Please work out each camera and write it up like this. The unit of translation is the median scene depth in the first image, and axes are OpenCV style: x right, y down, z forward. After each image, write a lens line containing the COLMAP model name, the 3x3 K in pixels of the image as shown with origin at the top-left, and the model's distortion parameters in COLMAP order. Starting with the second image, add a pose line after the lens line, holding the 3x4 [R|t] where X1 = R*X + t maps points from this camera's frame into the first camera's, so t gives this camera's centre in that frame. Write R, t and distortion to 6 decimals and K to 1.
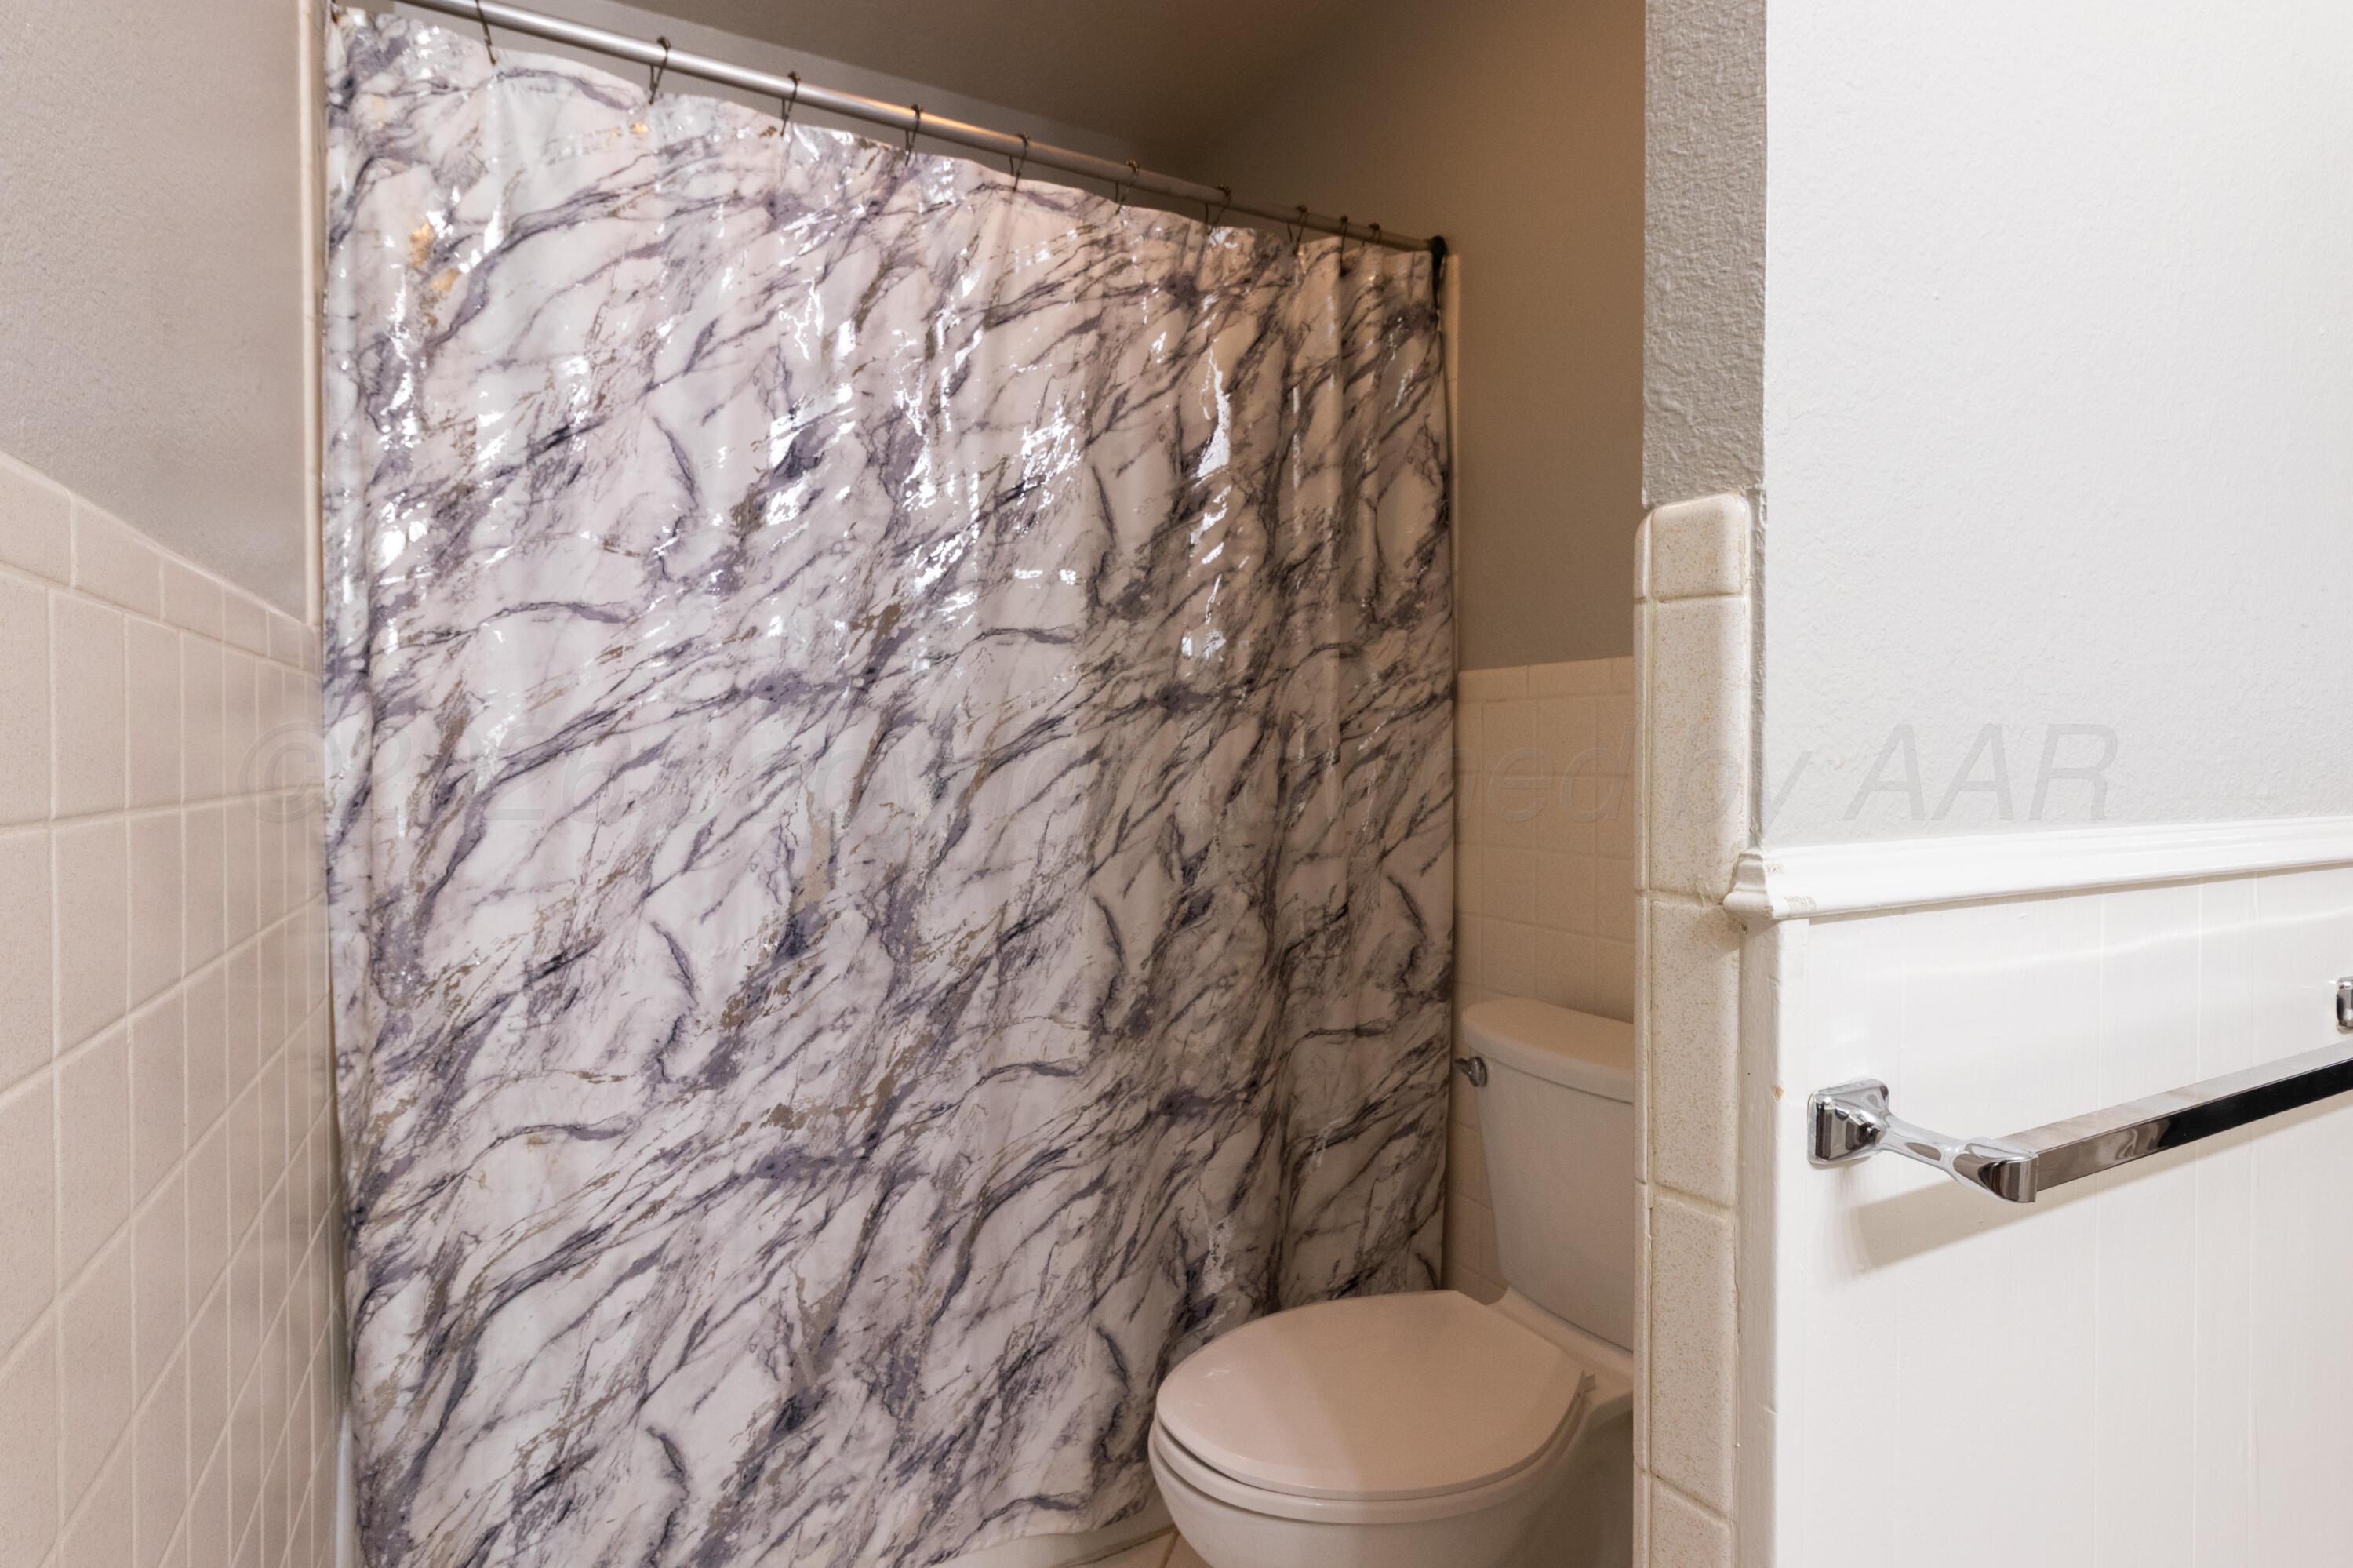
lens RADIAL K [[1200.1, 0, 1171.4], [0, 1200.1, 776.8], [0, 0, 1]] dist [-0.002060, 0.000627]
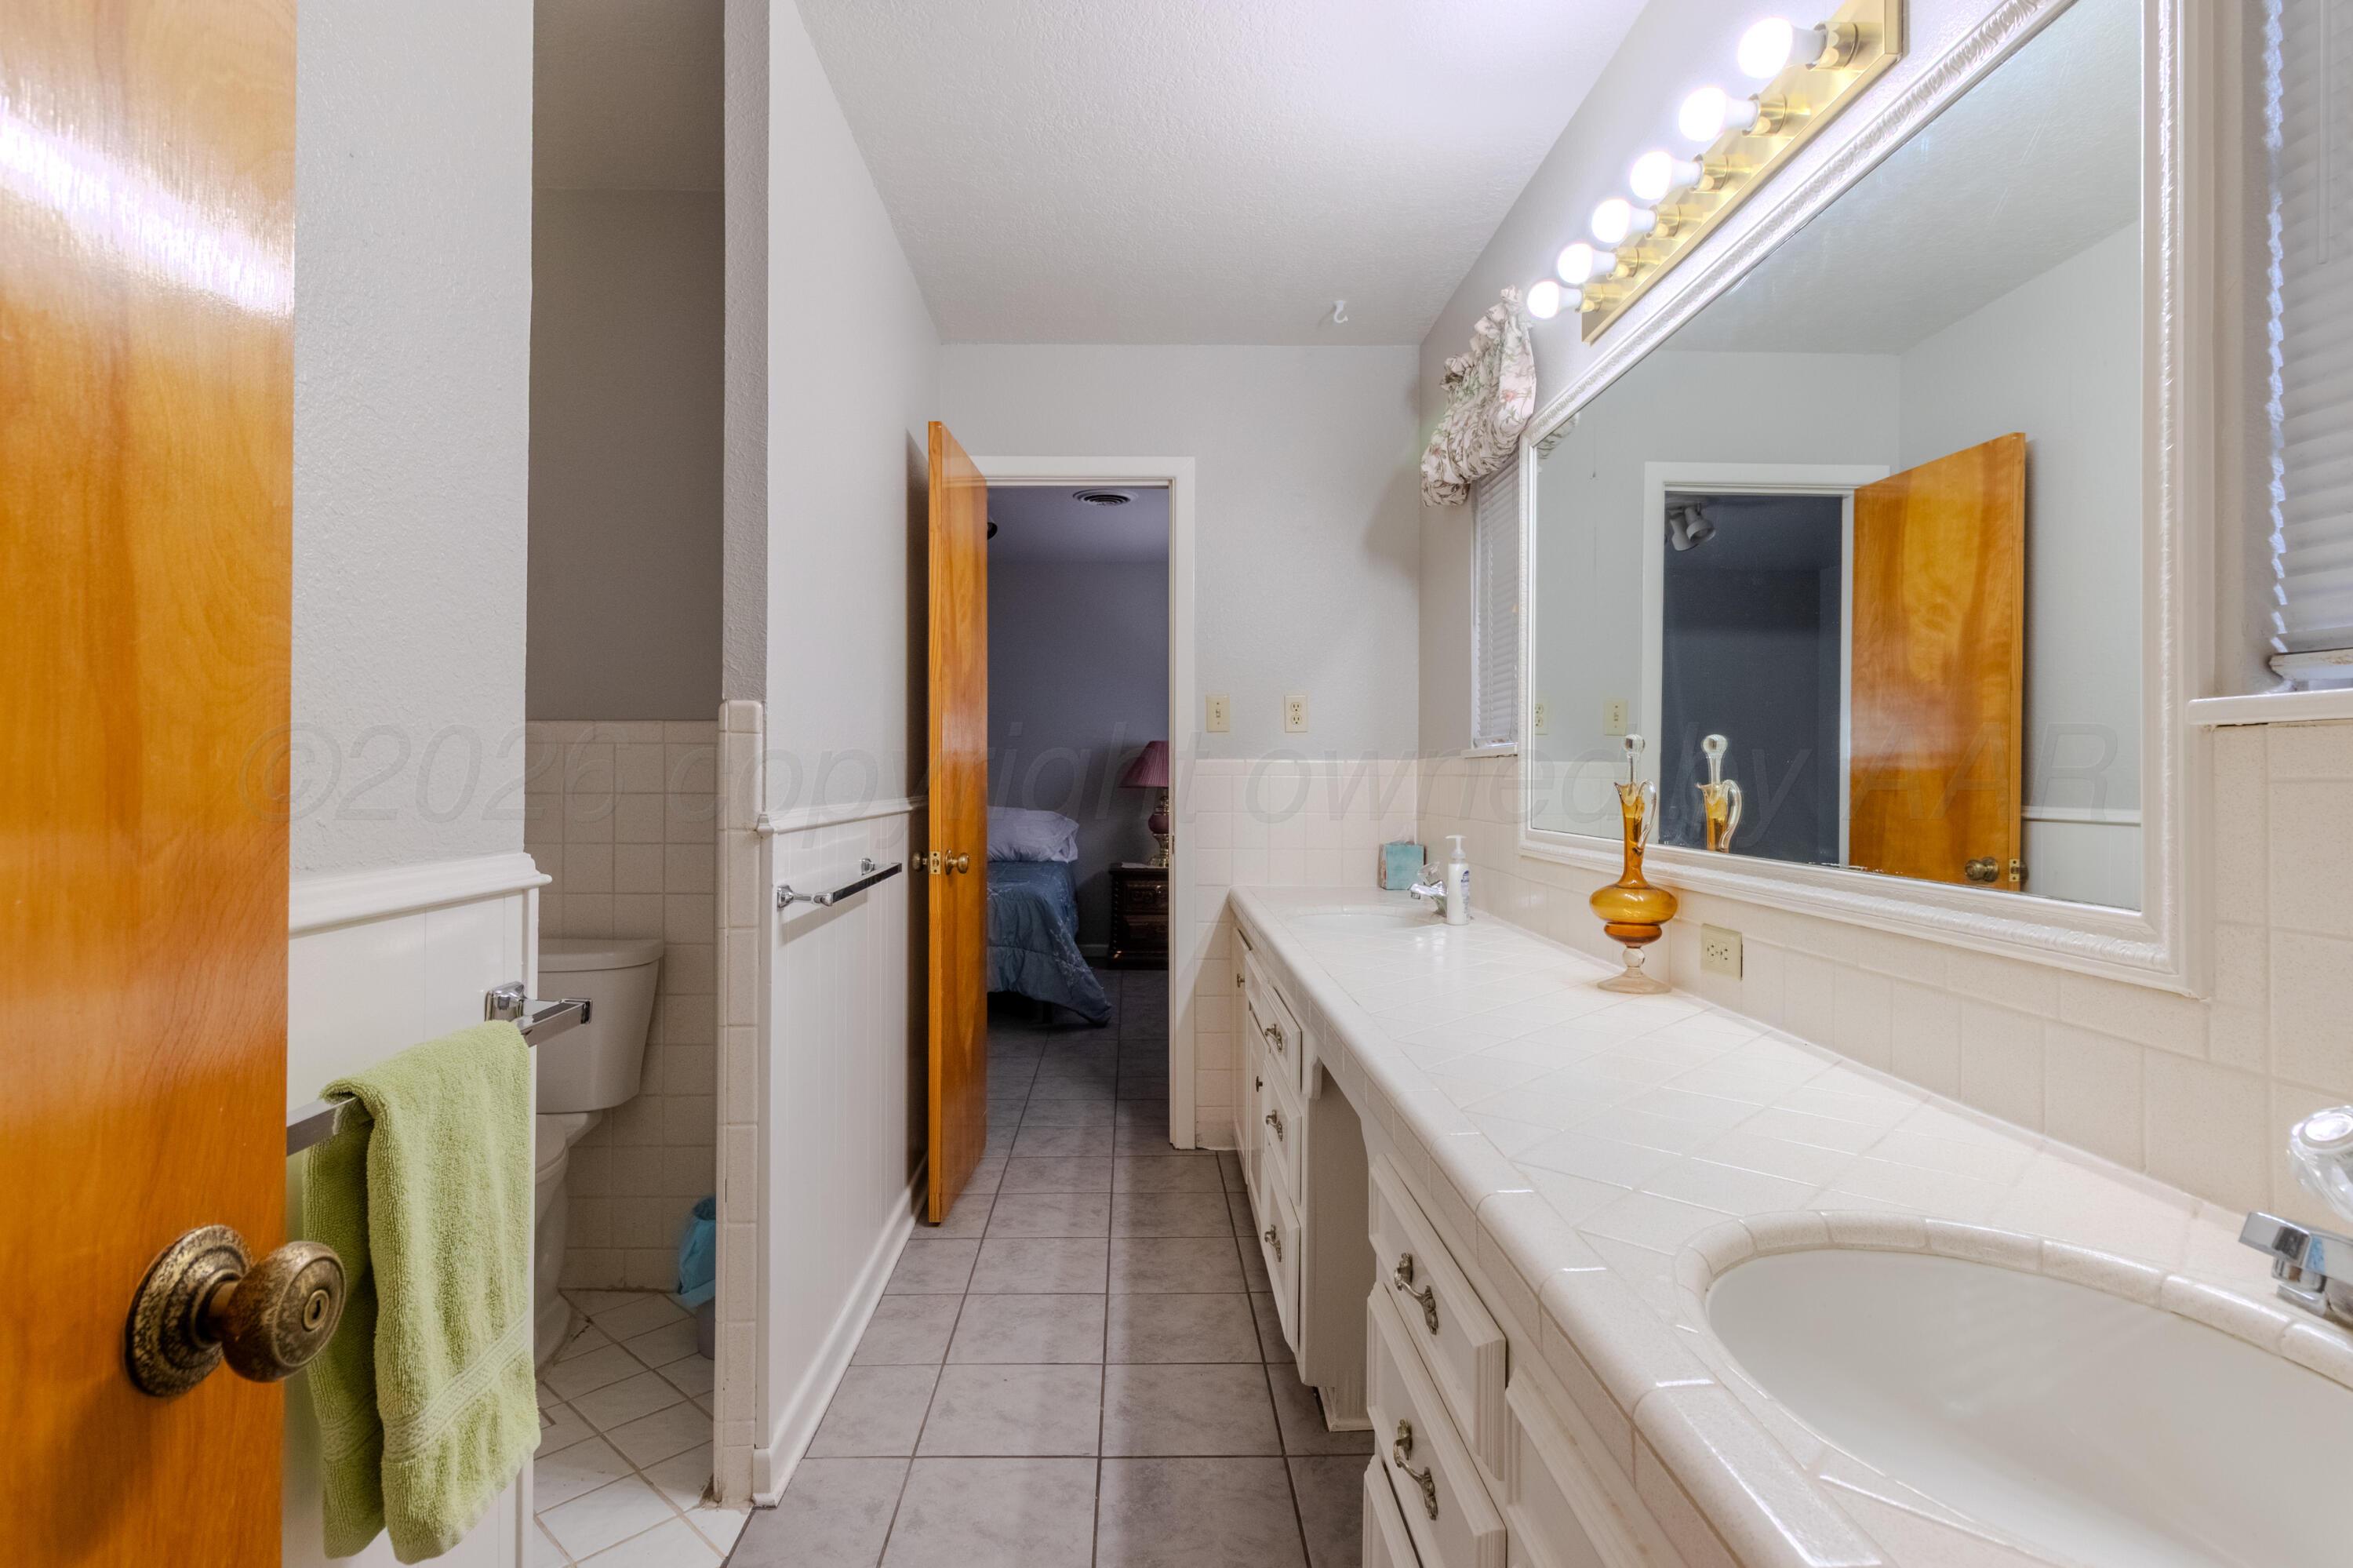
lens RADIAL K [[1200.1, 0, 1166.0], [0, 1200.1, 773.9], [0, 0, 1]] dist [-0.002060, 0.000627]
pose [[0.440111, -0.006095, 0.897923, -1.906036], [0.009947, 0.999949, 0.001912, -0.038398], [-0.897888, 0.008090, 0.440149, -1.368612]]
